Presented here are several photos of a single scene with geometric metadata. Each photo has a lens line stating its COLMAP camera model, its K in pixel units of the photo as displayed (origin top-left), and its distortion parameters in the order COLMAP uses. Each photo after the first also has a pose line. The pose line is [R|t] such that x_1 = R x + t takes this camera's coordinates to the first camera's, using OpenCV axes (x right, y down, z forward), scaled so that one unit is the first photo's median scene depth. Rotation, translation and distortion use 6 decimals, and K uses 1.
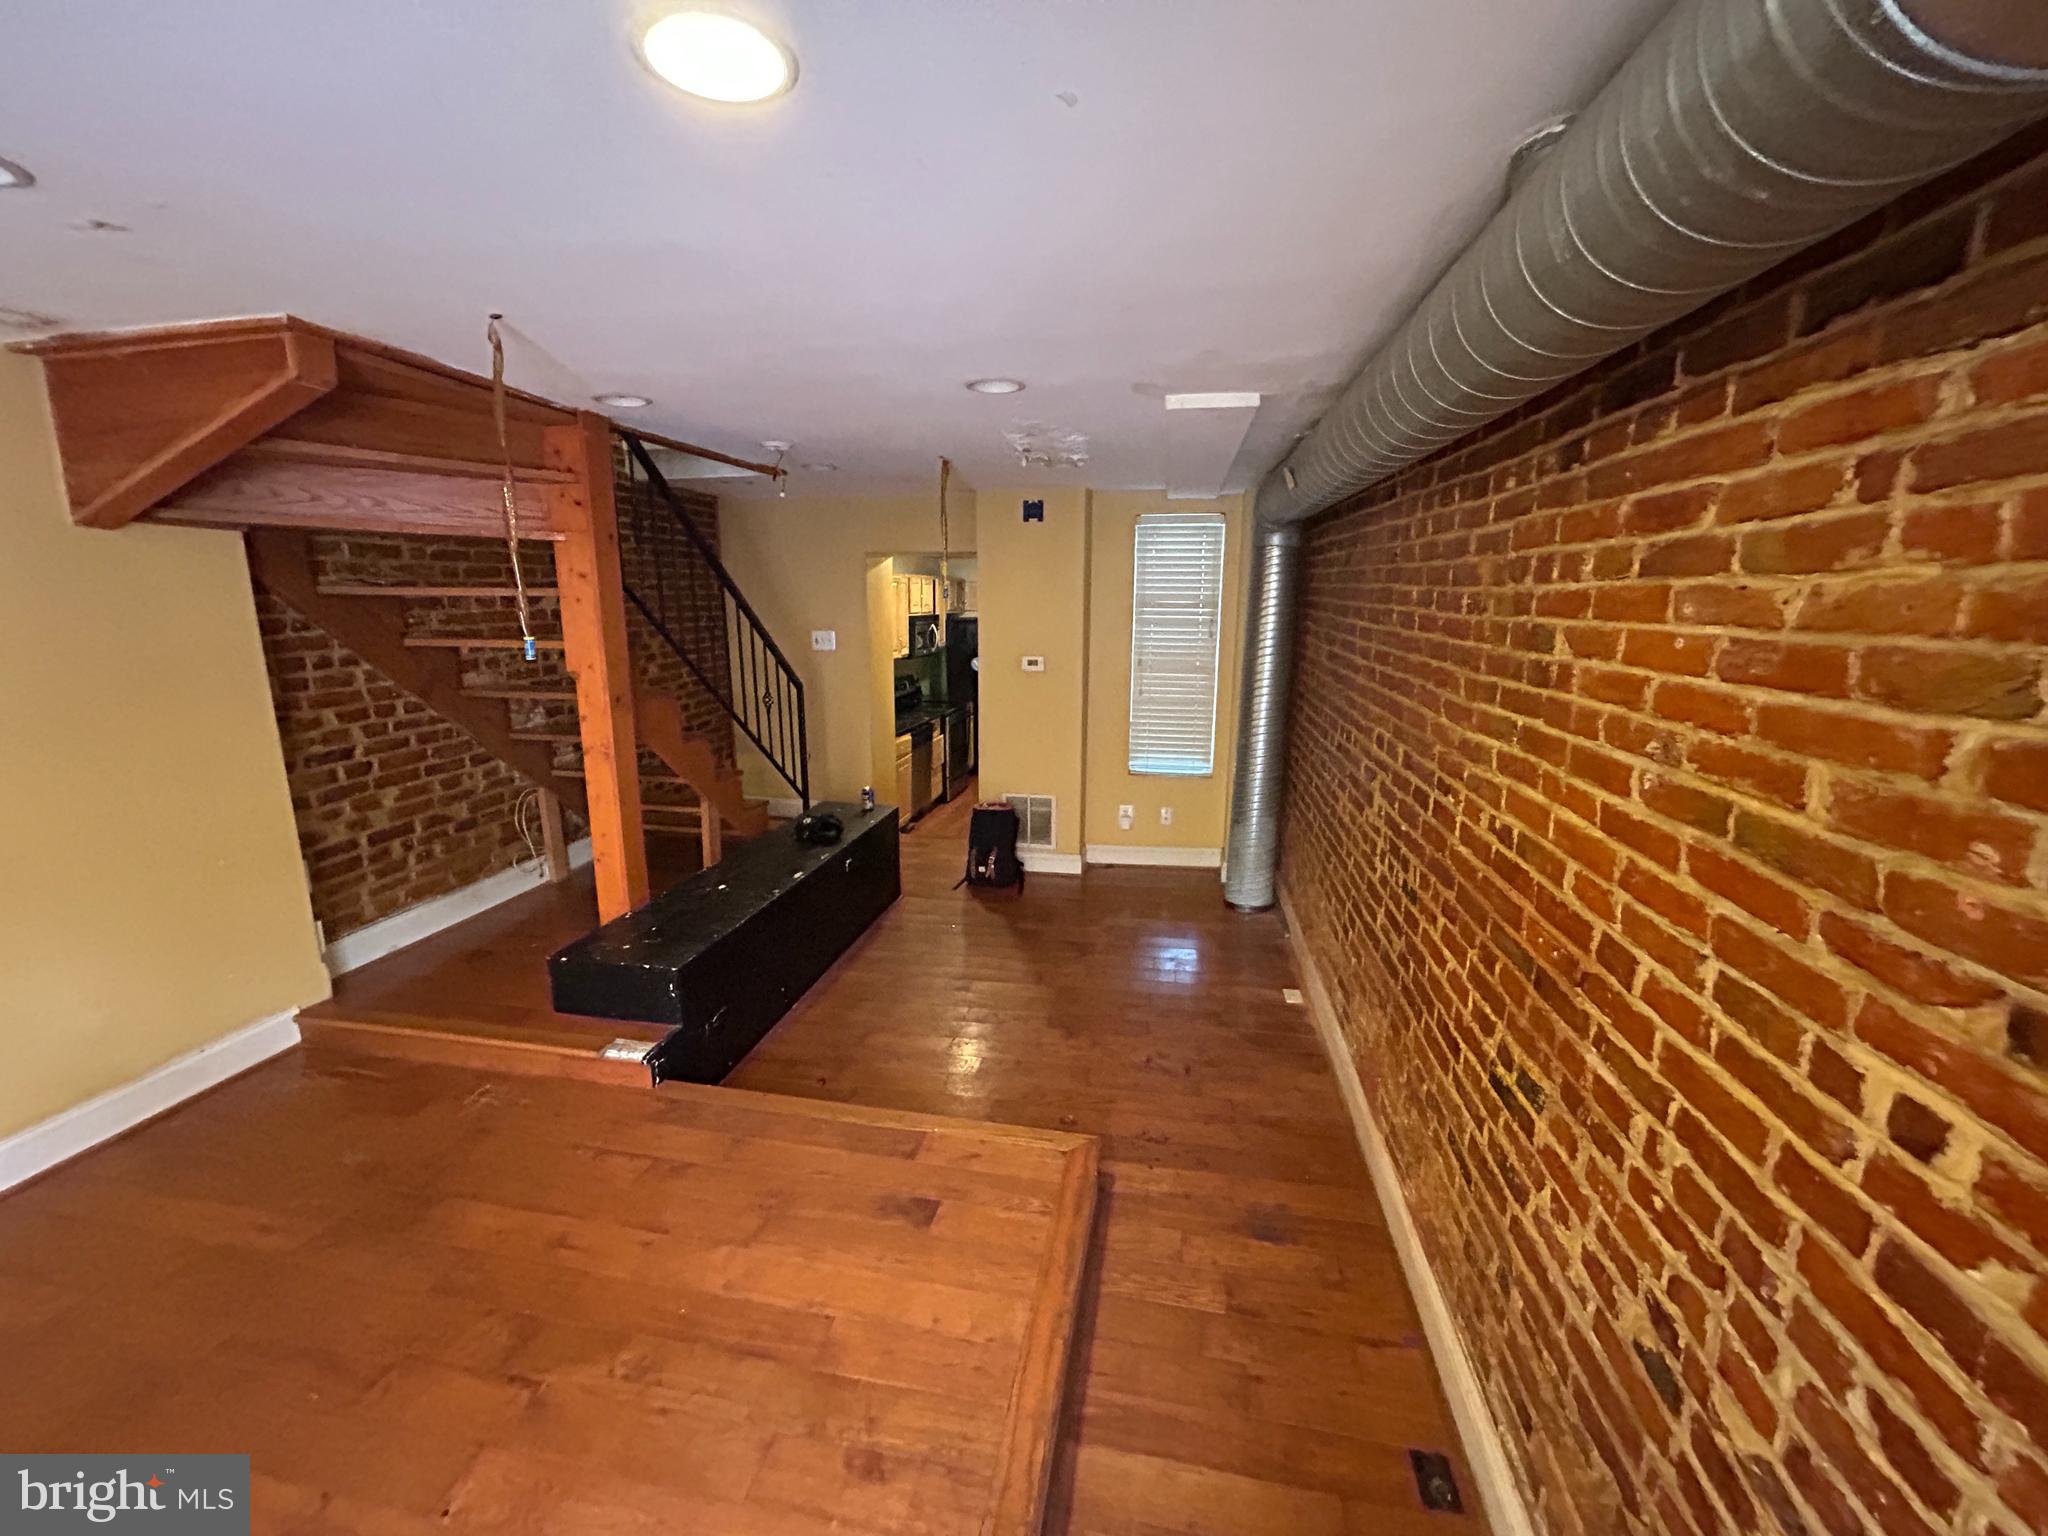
lens RADIAL K [[821.6, 0, 1021.7], [0, 821.6, 767.5], [0, 0, 1]] dist [-0.000059, 0.001669]
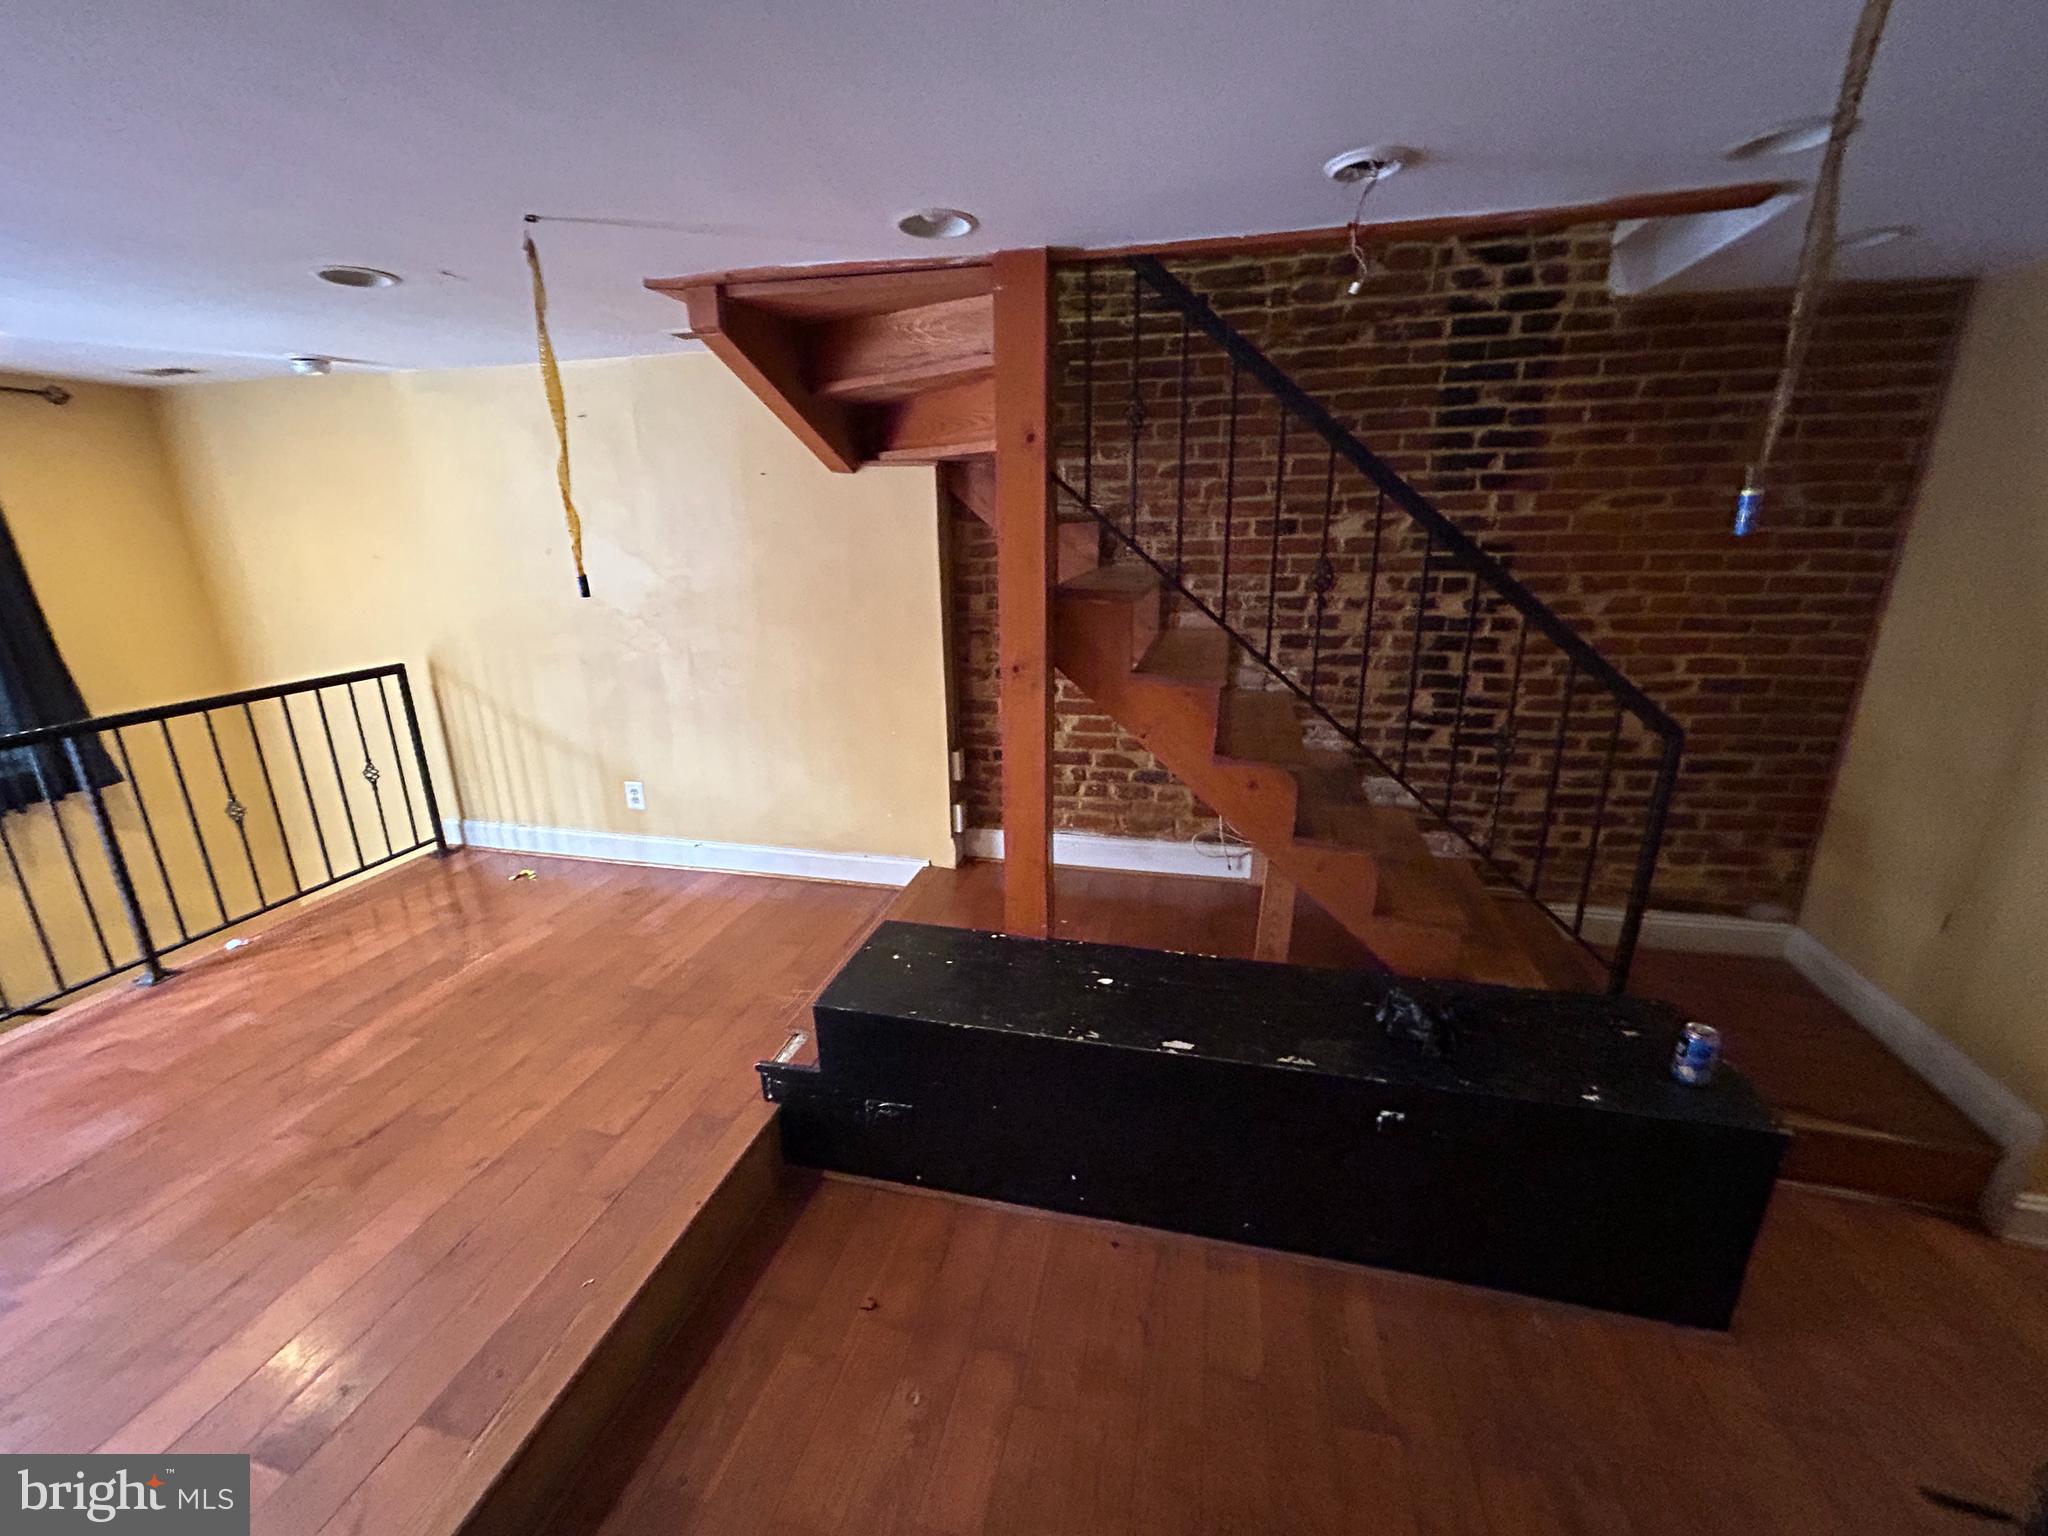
lens RADIAL K [[821.6, 0, 1025.2], [0, 821.6, 769.6], [0, 0, 1]] dist [-0.000059, 0.001669]
pose [[-0.043170, 0.296119, -0.954175, 0.196905], [-0.191760, 0.934852, 0.298798, -0.181952], [0.980492, 0.195872, 0.016427, 0.838780]]
